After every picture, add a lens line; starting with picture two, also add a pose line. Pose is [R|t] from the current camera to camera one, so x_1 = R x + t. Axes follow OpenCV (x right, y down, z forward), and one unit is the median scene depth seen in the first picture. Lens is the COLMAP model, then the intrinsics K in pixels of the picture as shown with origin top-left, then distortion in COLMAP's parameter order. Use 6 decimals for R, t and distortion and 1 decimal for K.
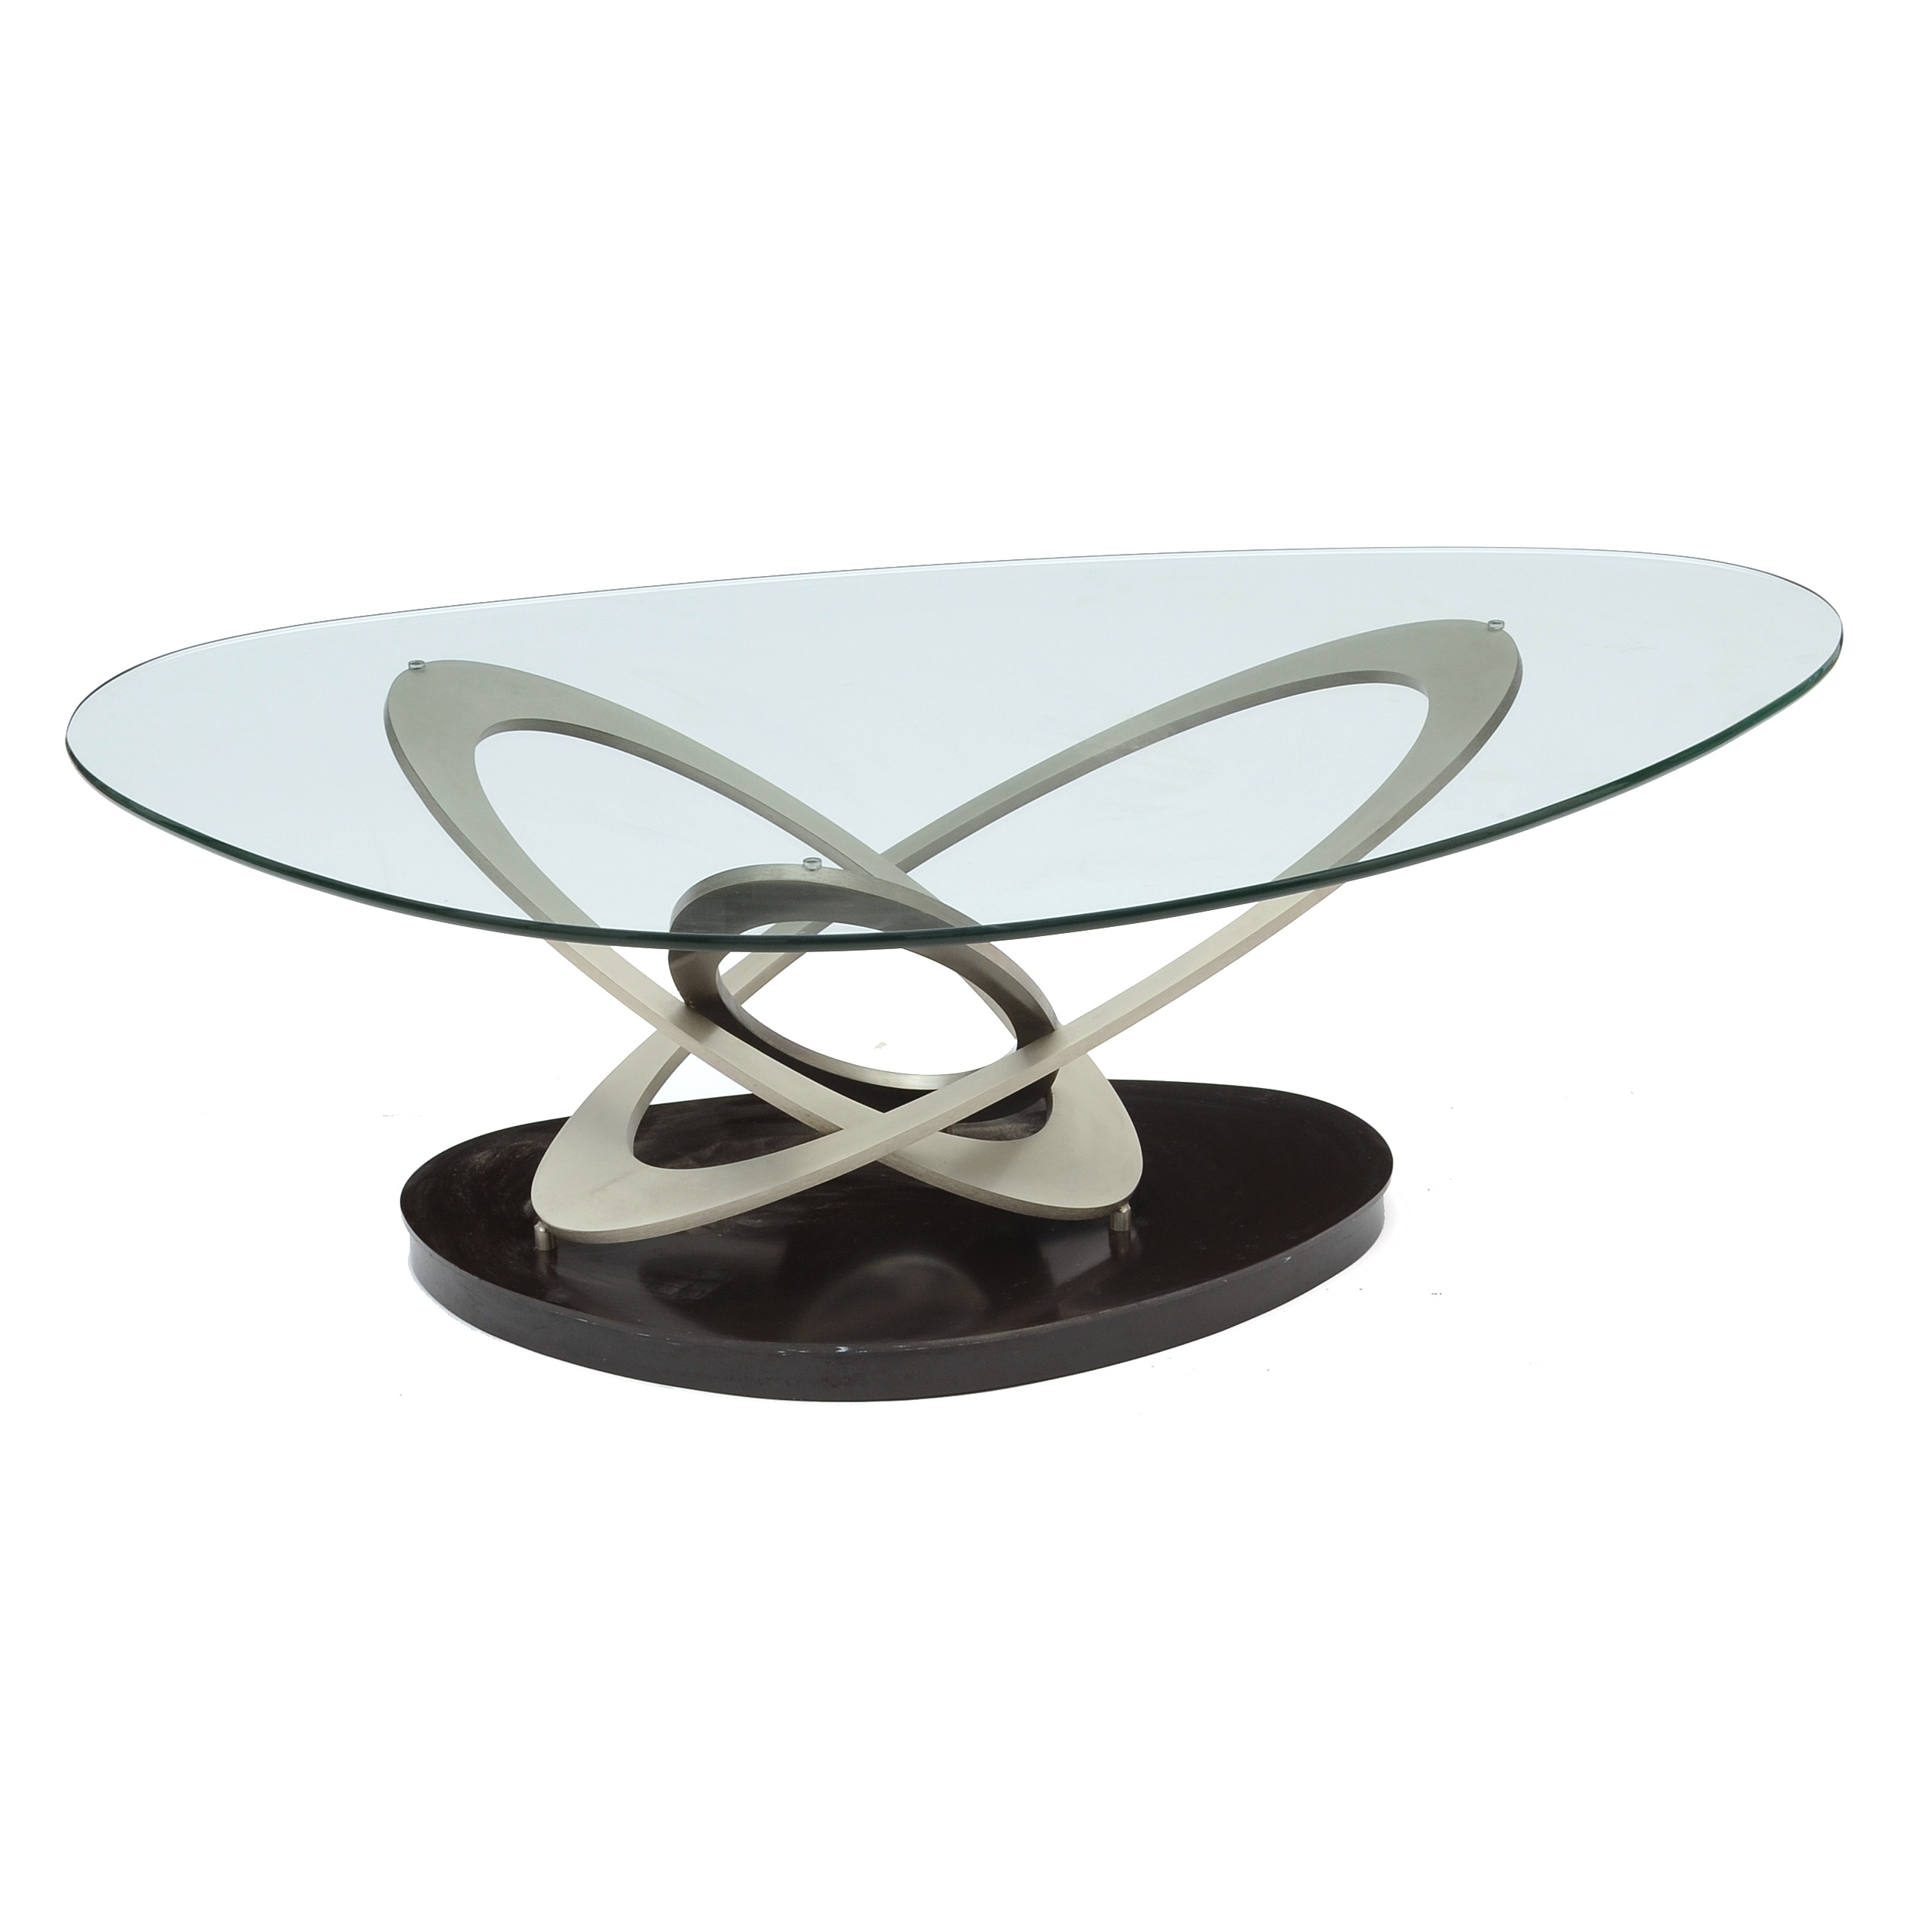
lens RADIAL K [[5096.4, 0, 966.0], [0, 5096.4, 965.5], [0, 0, 1]] dist [0.529581, -0.148972]
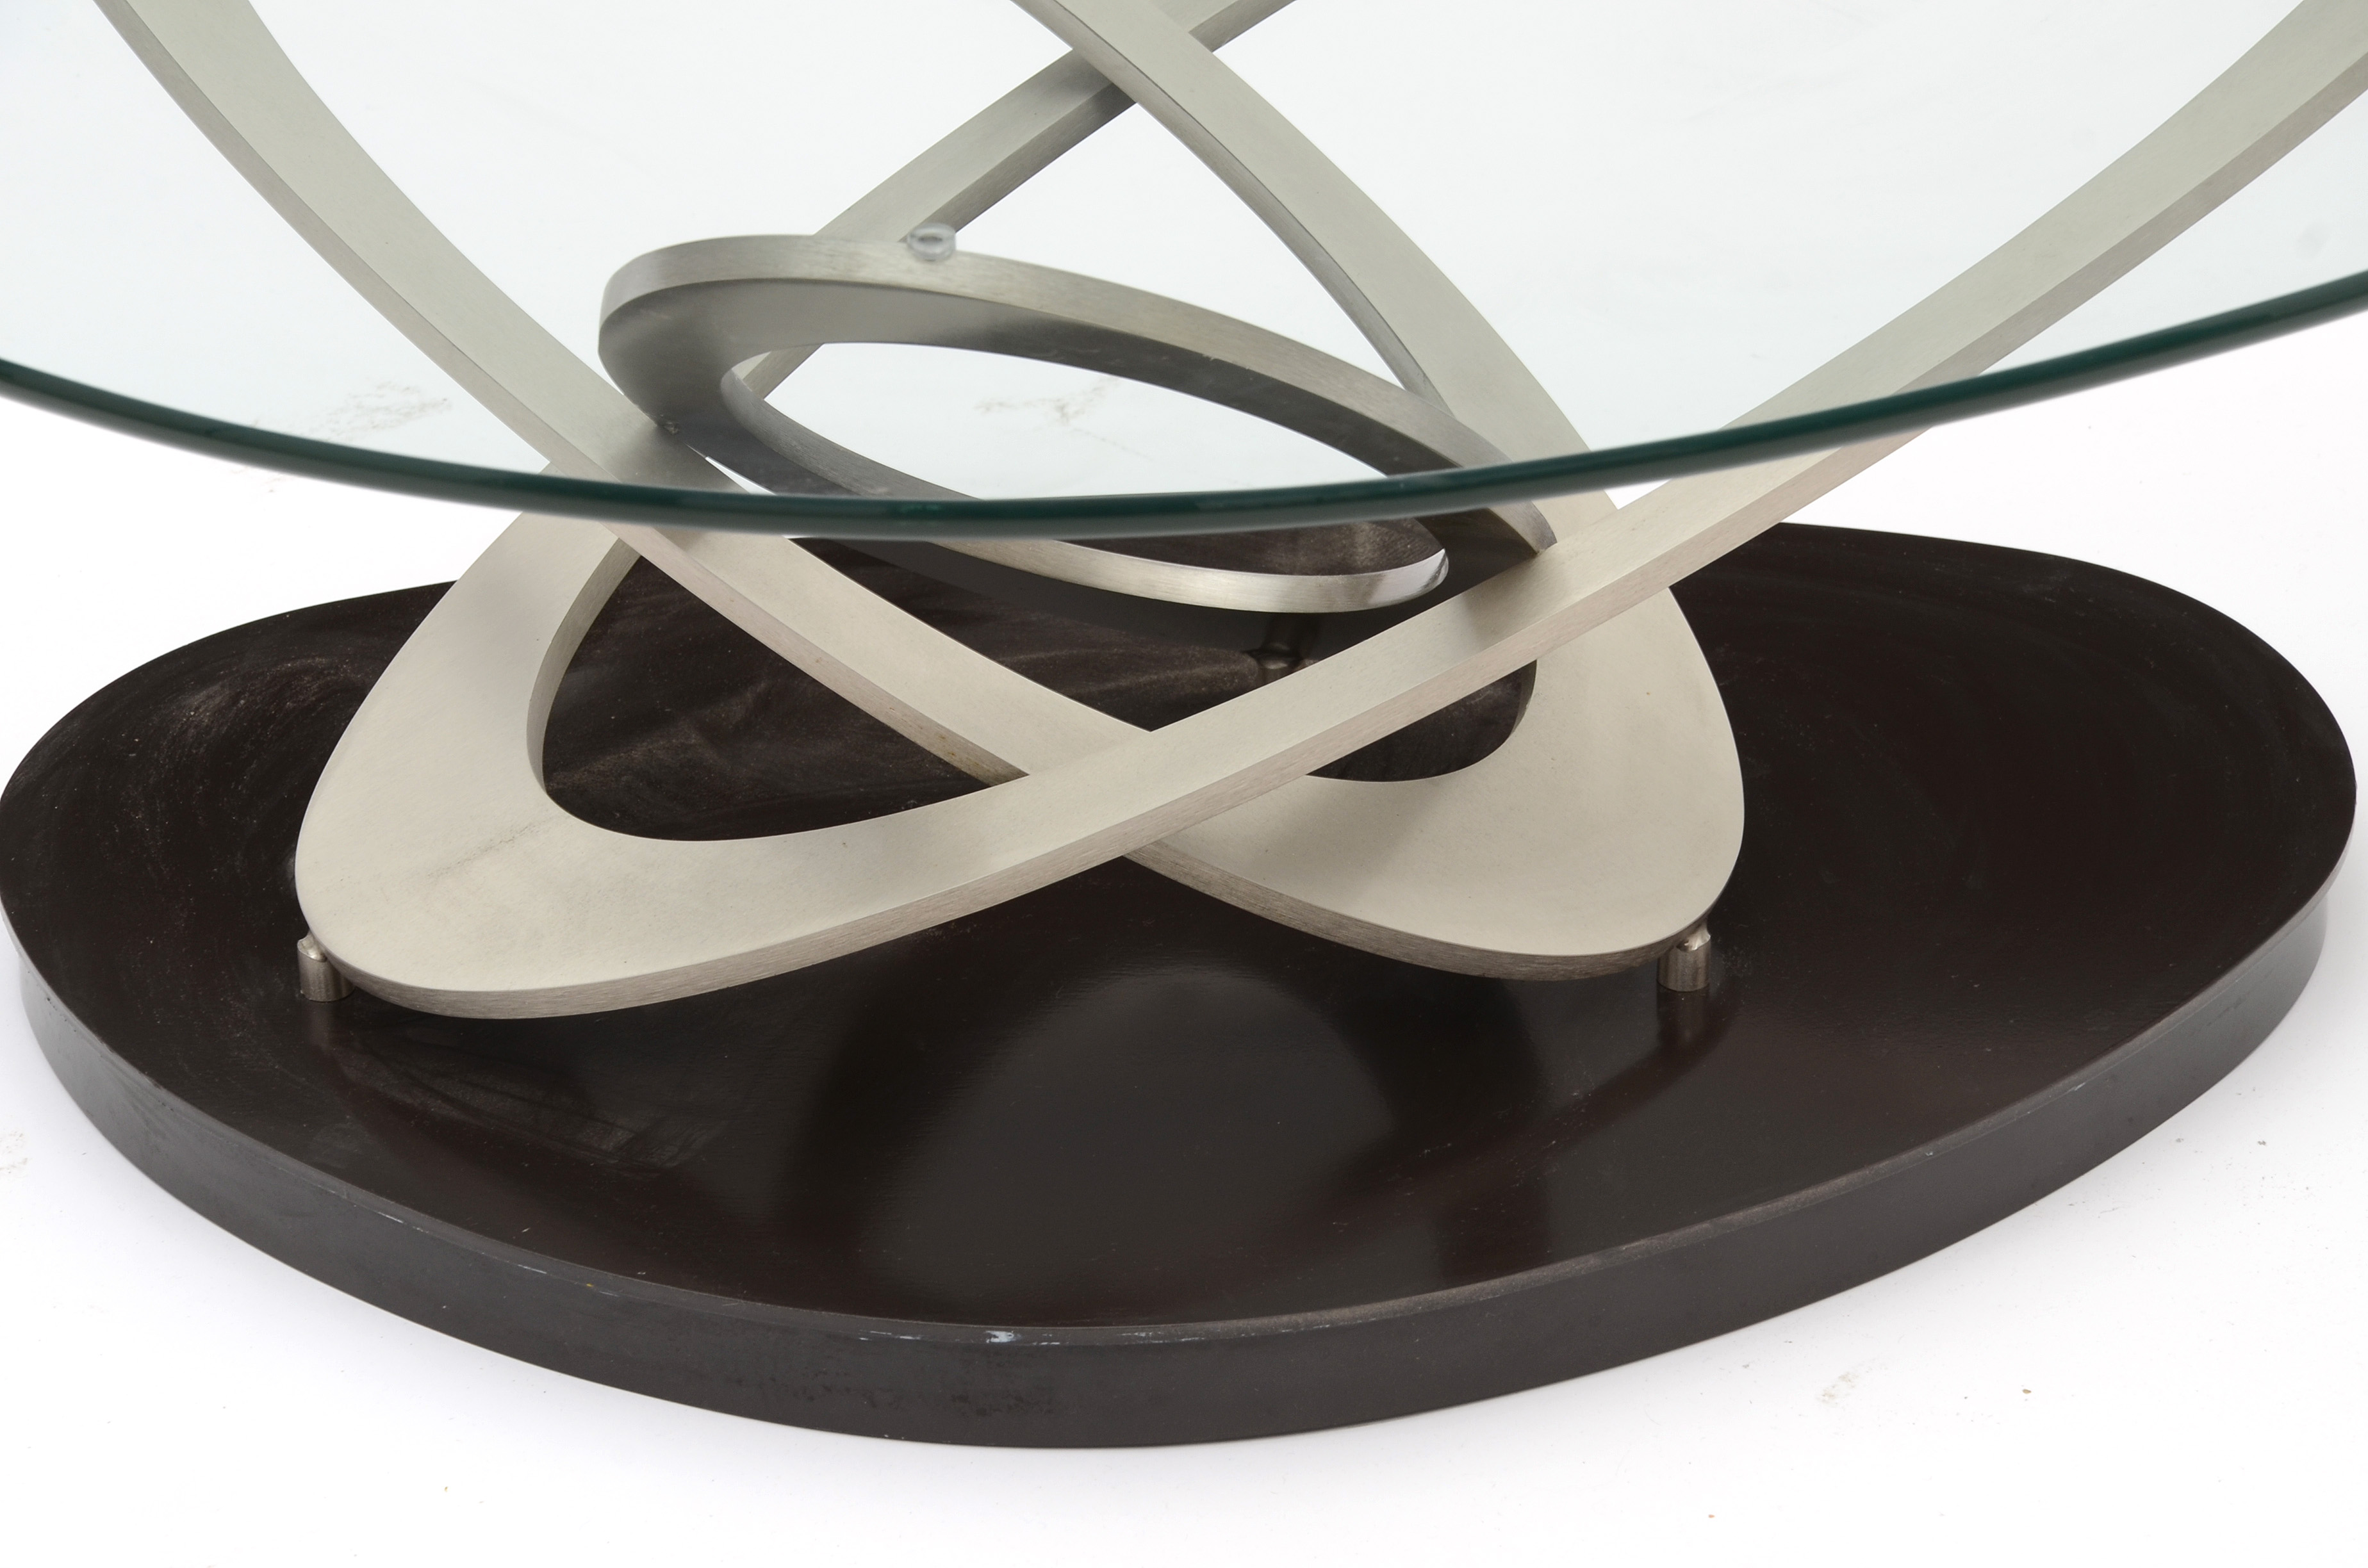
lens RADIAL K [[8826.2, 0, 1184.0], [0, 8826.2, 784.0], [0, 0, 1]] dist [1.374229, 1.068739]
pose [[0.998826, 0.029832, -0.038164, 0.016451], [-0.022567, 0.983712, 0.178330, -0.095149], [0.042862, -0.177260, 0.983230, 0.279409]]
